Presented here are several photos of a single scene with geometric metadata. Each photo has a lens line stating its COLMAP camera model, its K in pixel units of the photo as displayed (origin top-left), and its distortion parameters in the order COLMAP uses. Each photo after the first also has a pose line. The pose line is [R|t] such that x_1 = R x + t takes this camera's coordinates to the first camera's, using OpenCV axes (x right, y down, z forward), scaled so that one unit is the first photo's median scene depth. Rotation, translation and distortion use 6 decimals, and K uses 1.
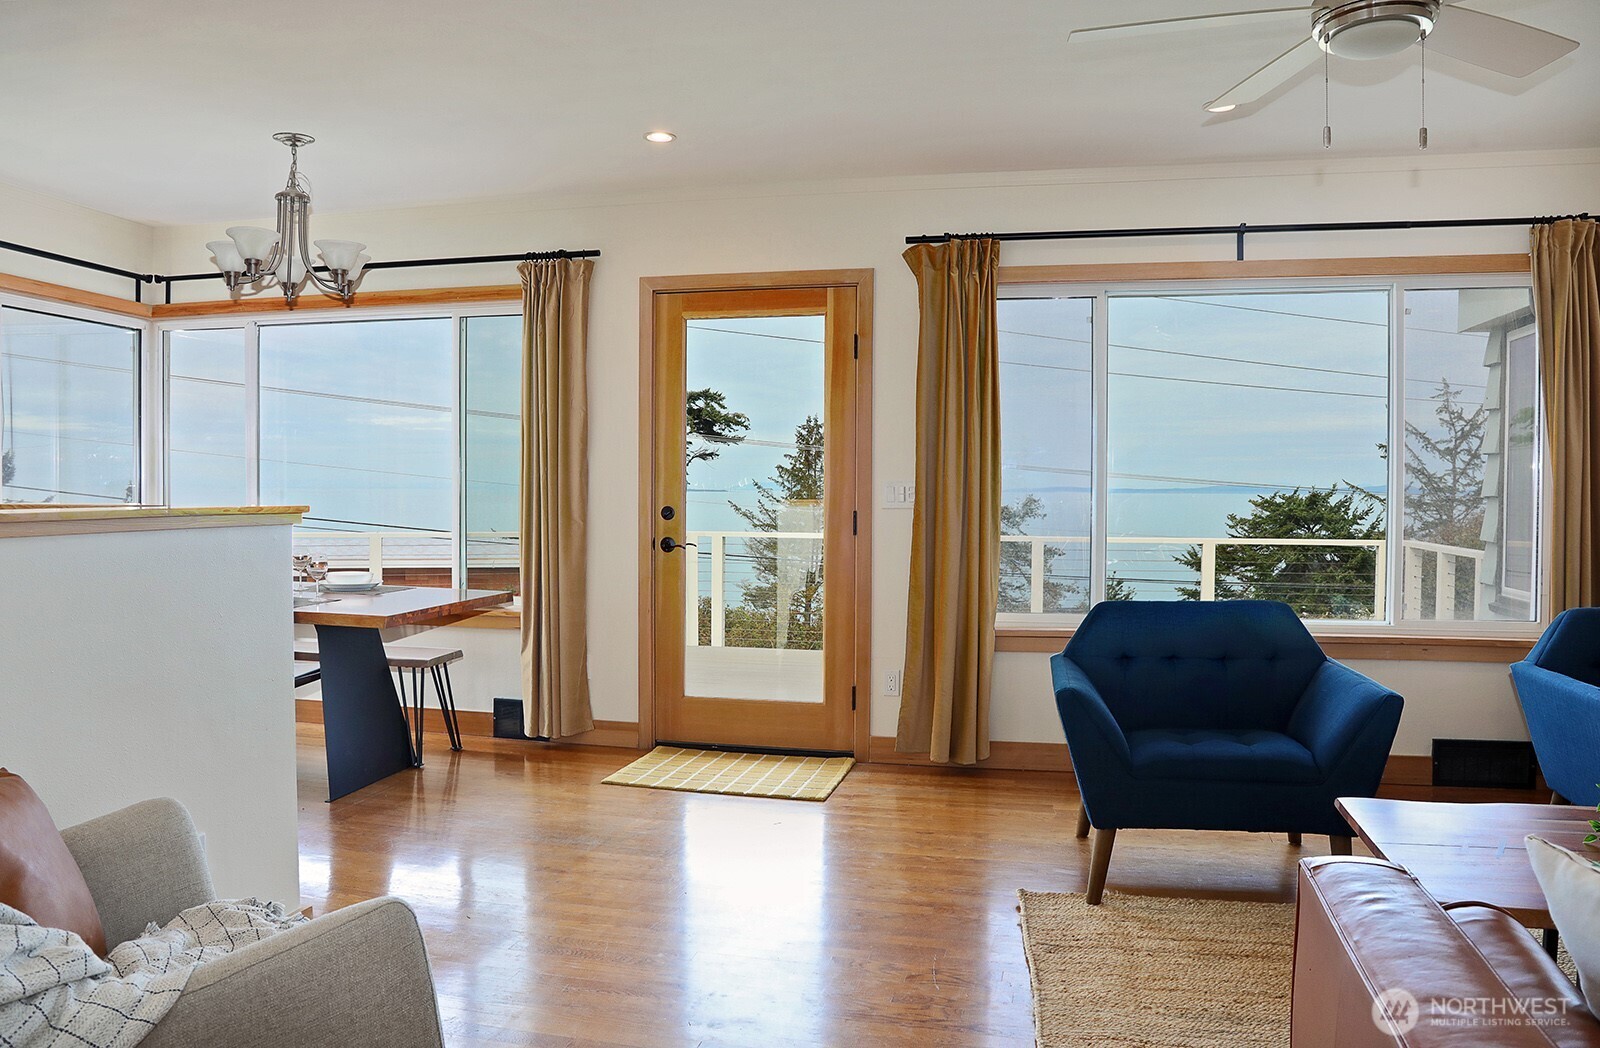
lens RADIAL K [[1158.7, 0, 792.3], [0, 1158.7, 498.2], [0, 0, 1]] dist [-0.091221, 0.014485]
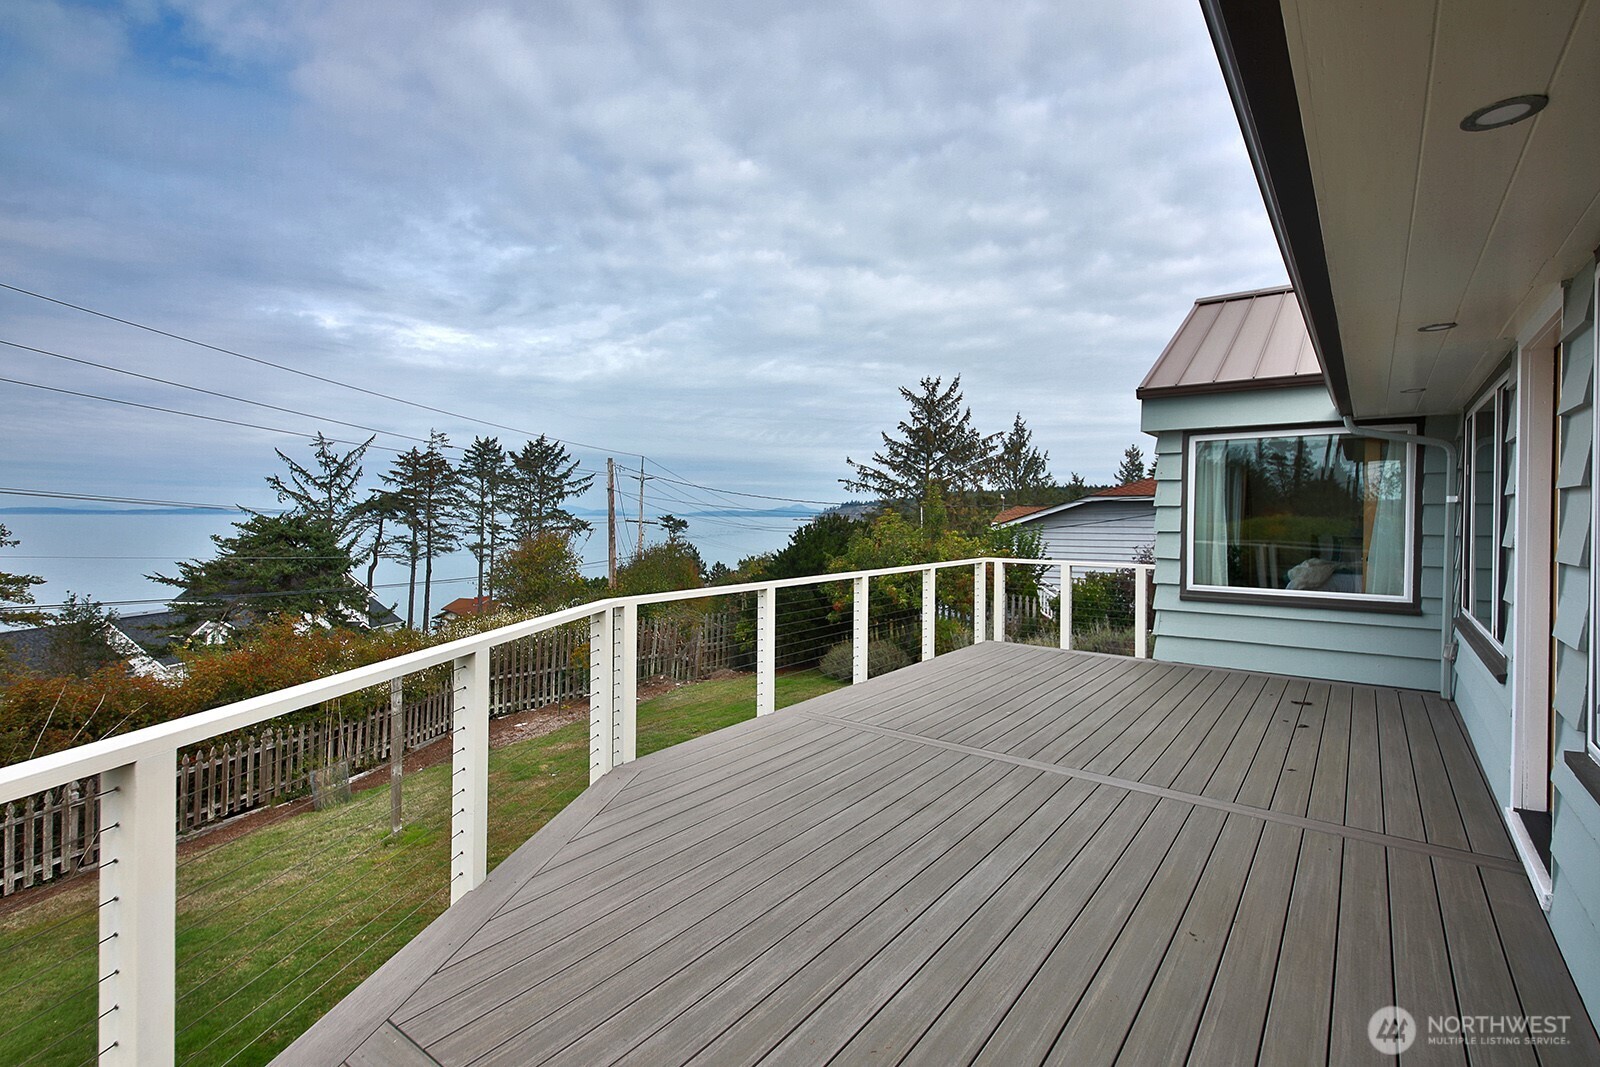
lens RADIAL K [[738.9, 0, 797.4], [0, 738.9, 540.0], [0, 0, 1]] dist [0.037471, 0.000073]
pose [[0.378469, -0.035863, 0.924919, -0.773359], [0.006409, 0.999327, 0.036126, -0.038781], [-0.925592, -0.007745, 0.378444, 1.324081]]
